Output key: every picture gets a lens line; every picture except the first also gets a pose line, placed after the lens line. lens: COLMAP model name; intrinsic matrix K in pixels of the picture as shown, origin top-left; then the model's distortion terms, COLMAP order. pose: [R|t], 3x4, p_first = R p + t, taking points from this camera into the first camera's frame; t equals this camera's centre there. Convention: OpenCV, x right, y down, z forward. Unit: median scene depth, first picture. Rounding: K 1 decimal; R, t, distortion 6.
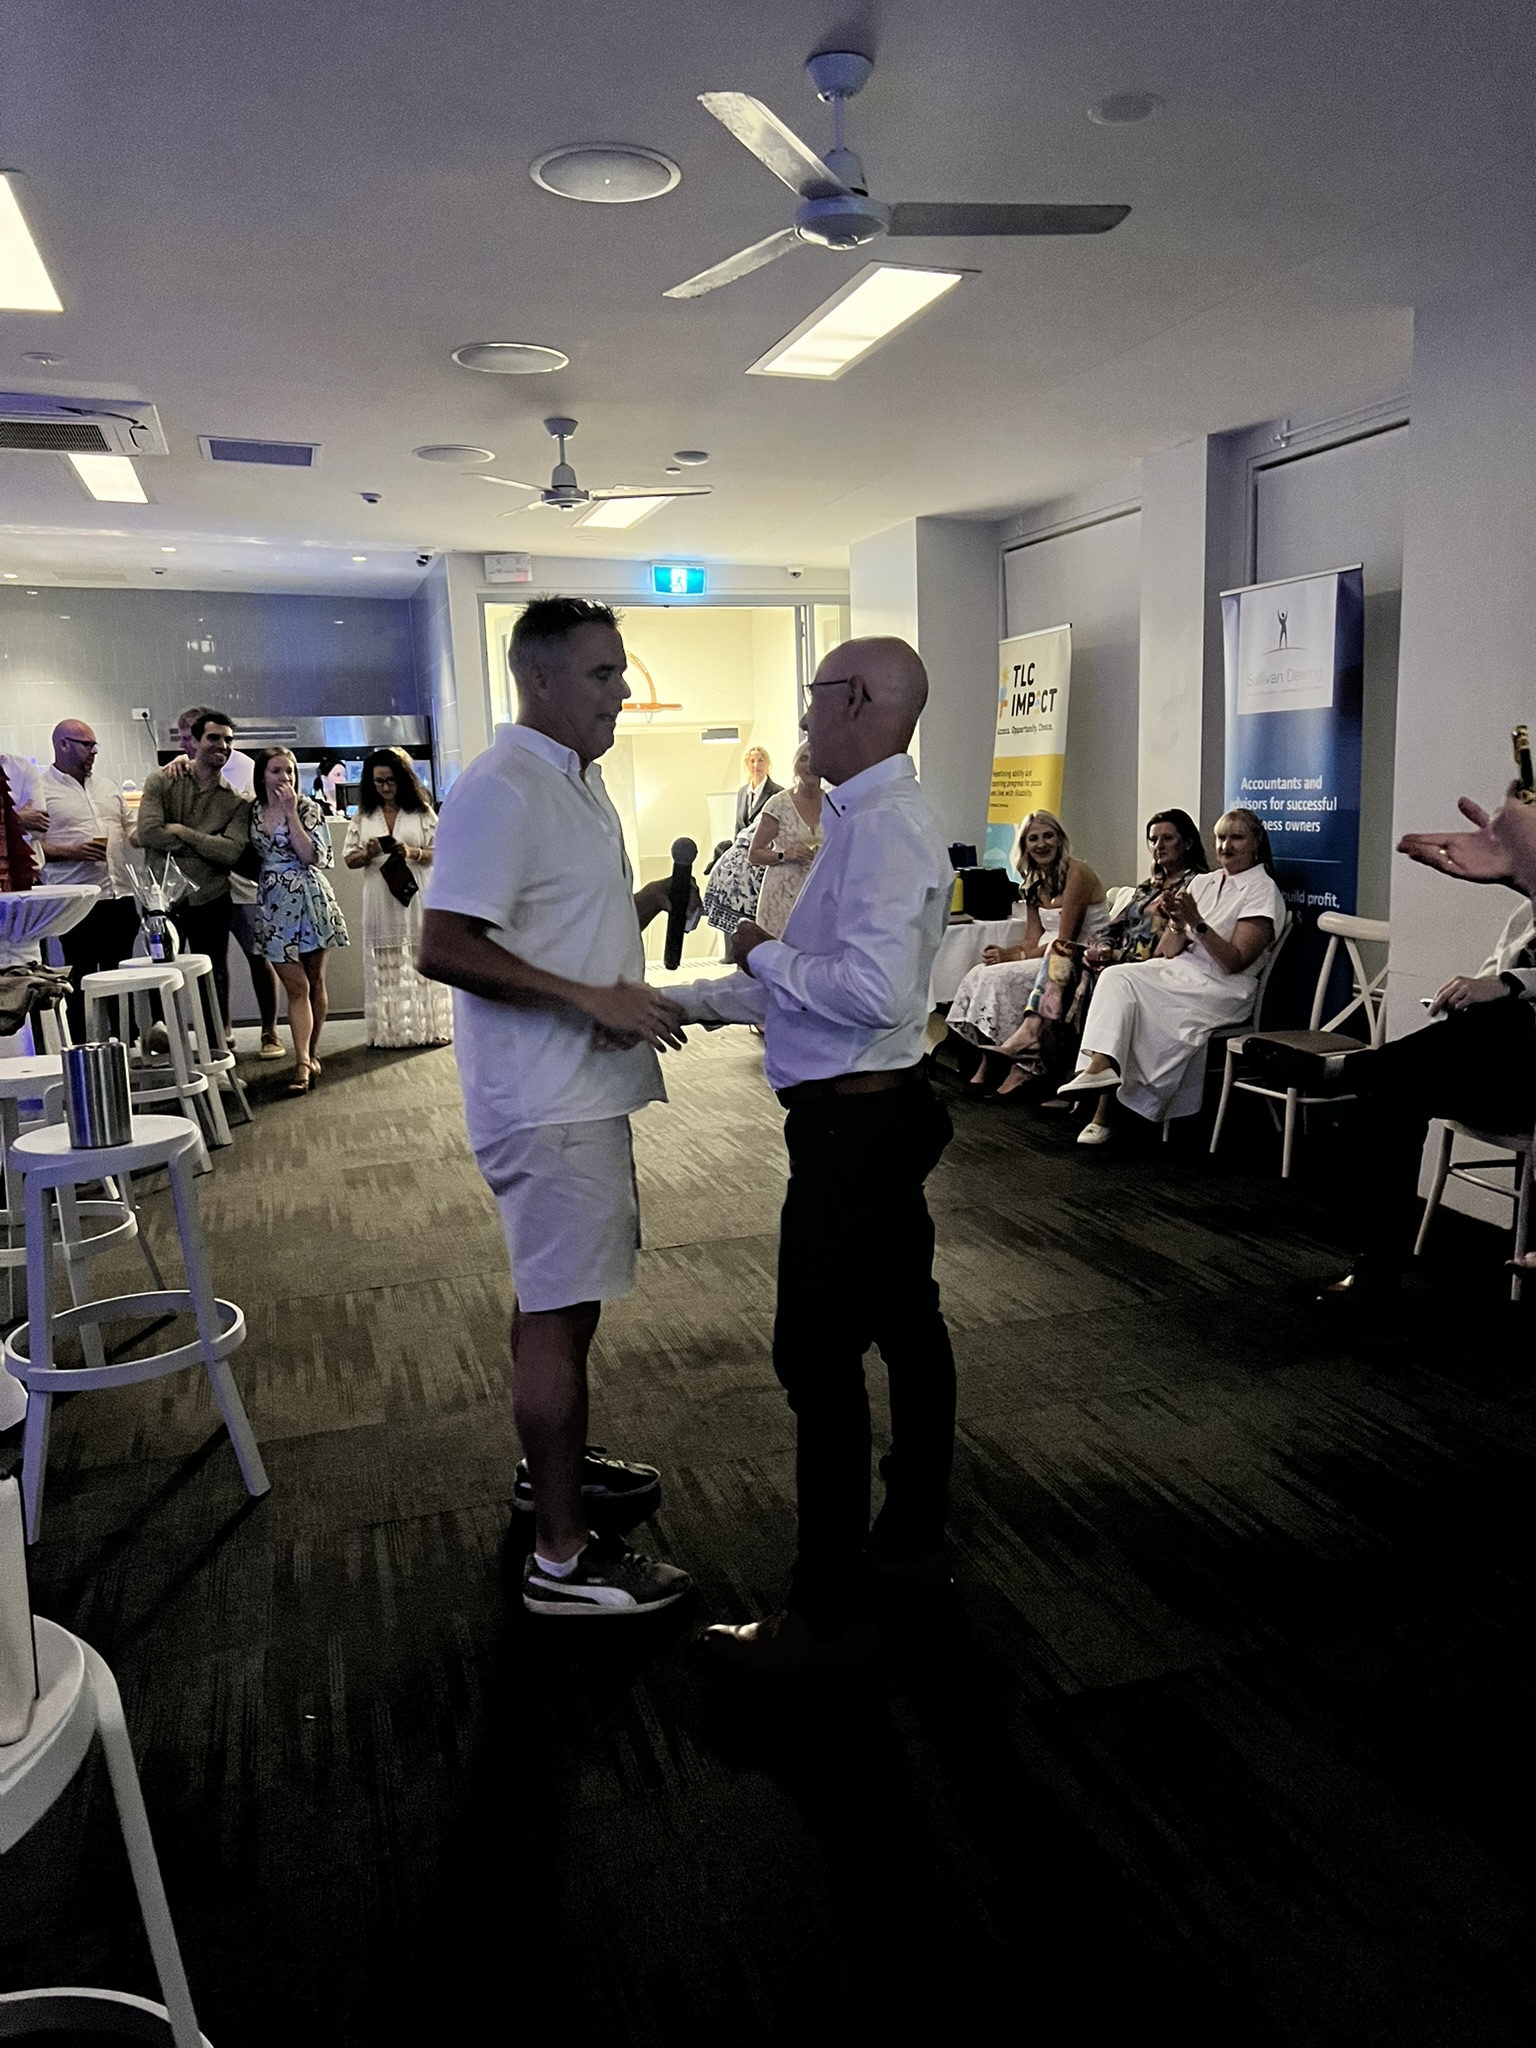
lens RADIAL K [[1506.3, 0, 768.0], [0, 1506.3, 1024.0], [0, 0, 1]] dist [0.055403, -0.001912]
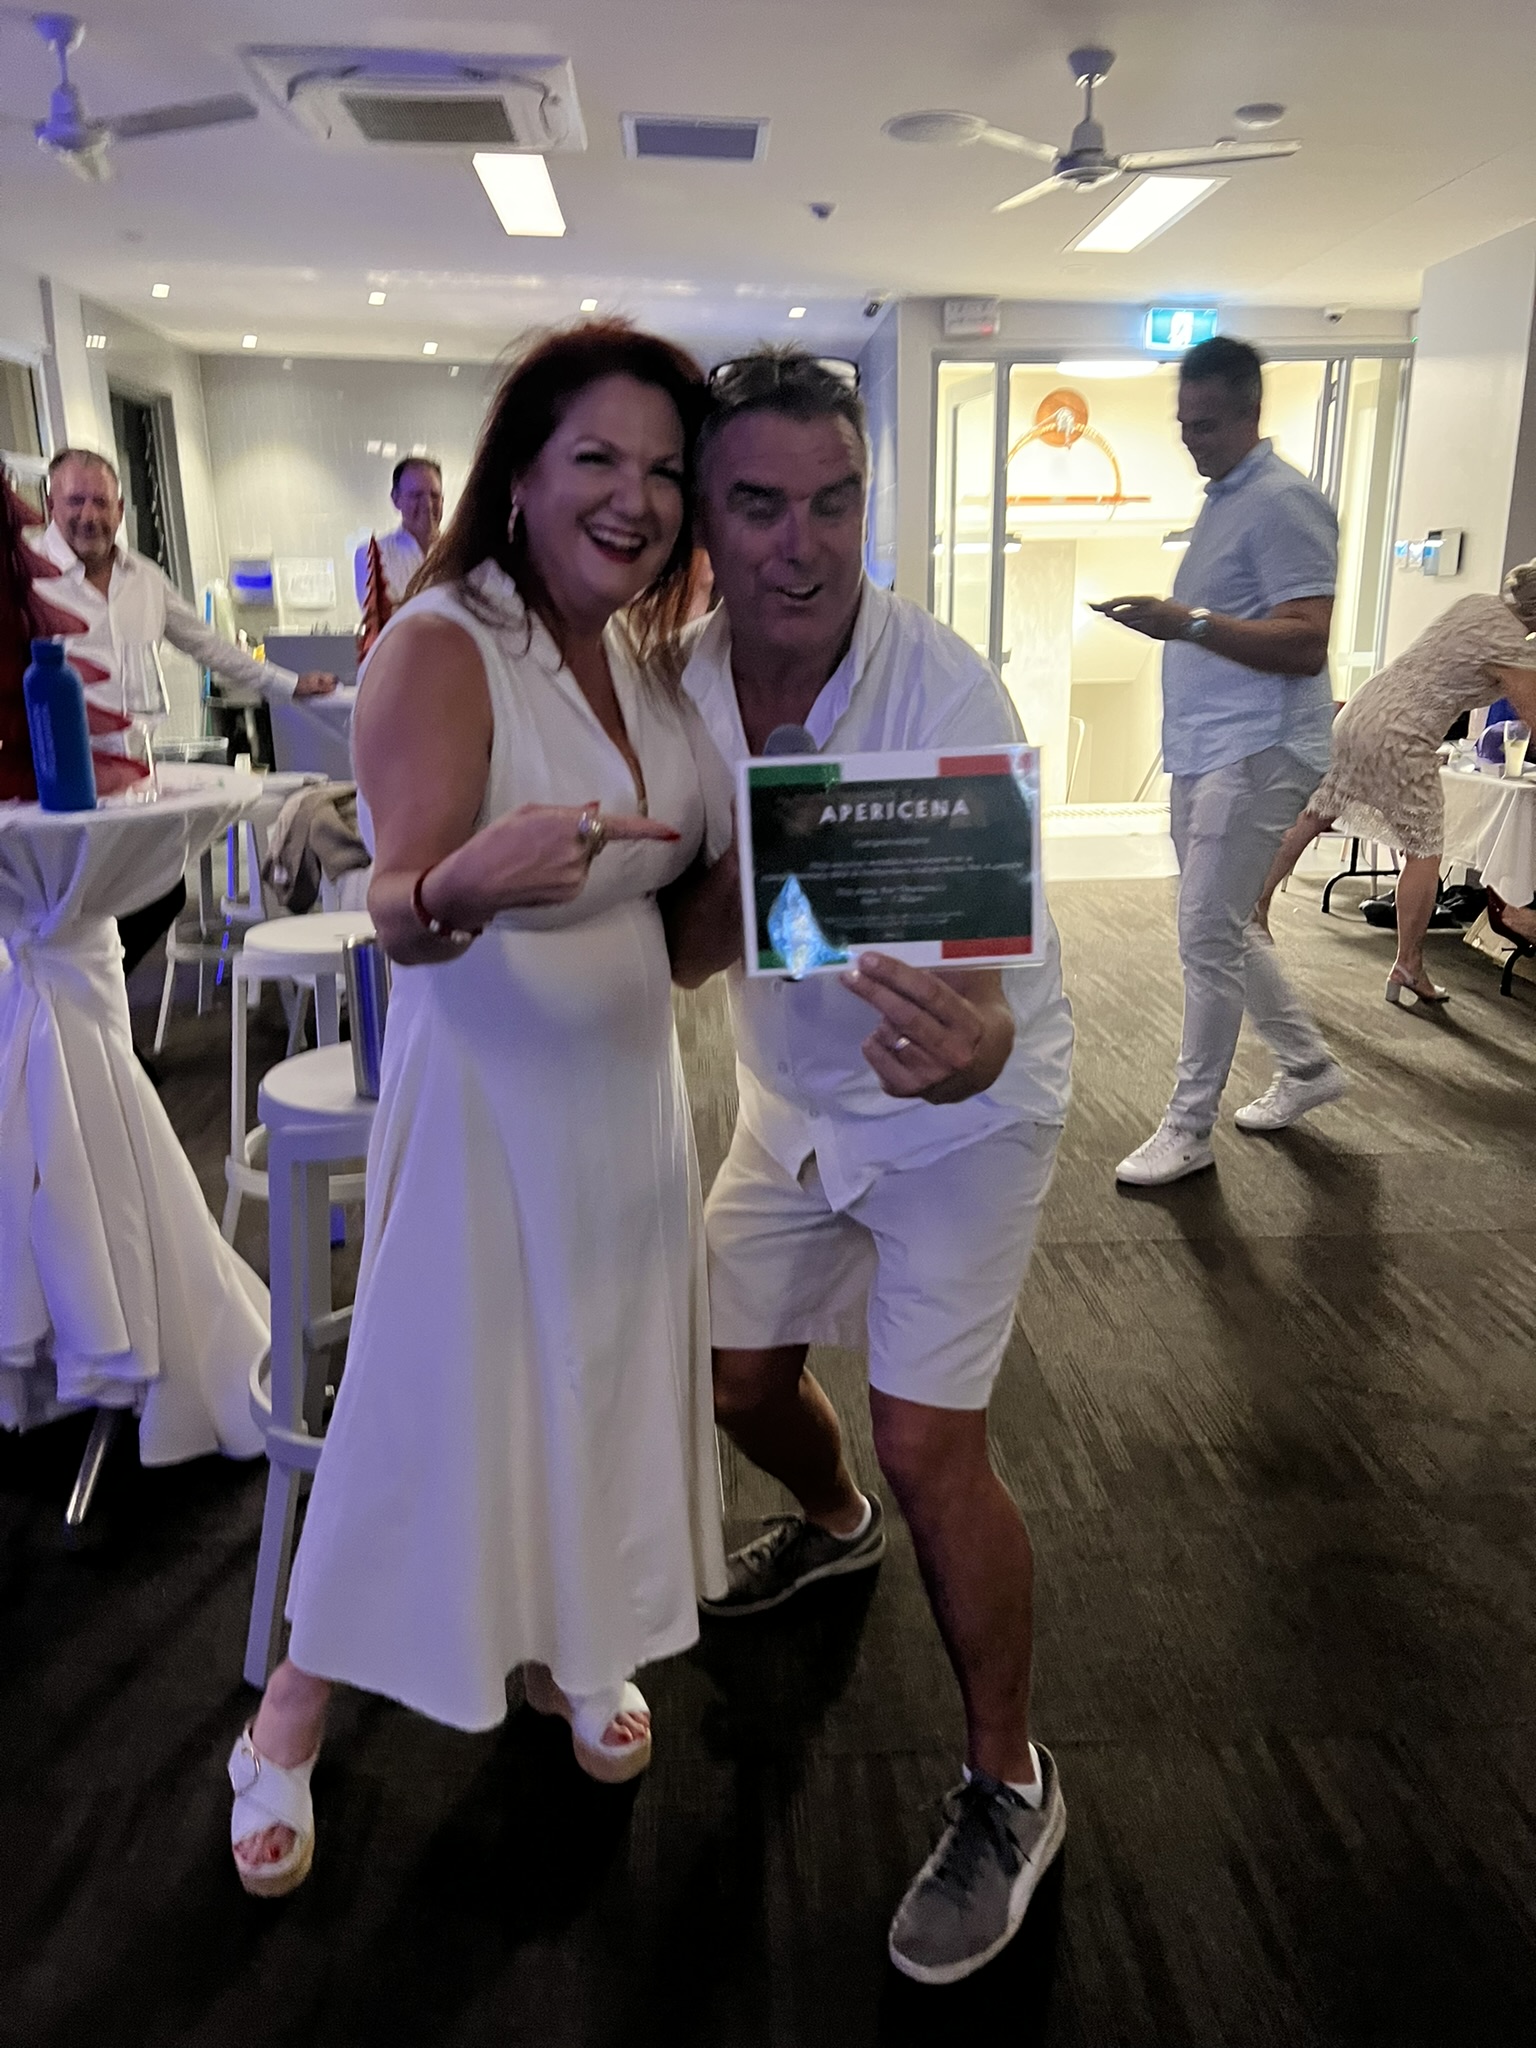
lens RADIAL K [[1589.6, 0, 766.9], [0, 1589.6, 1051.6], [0, 0, 1]] dist [0.048487, -0.038155]
pose [[0.965148, 0.091594, -0.245151, -0.050805], [-0.062535, 0.990333, 0.123813, -0.013336], [0.254122, -0.104168, 0.961546, 0.166901]]
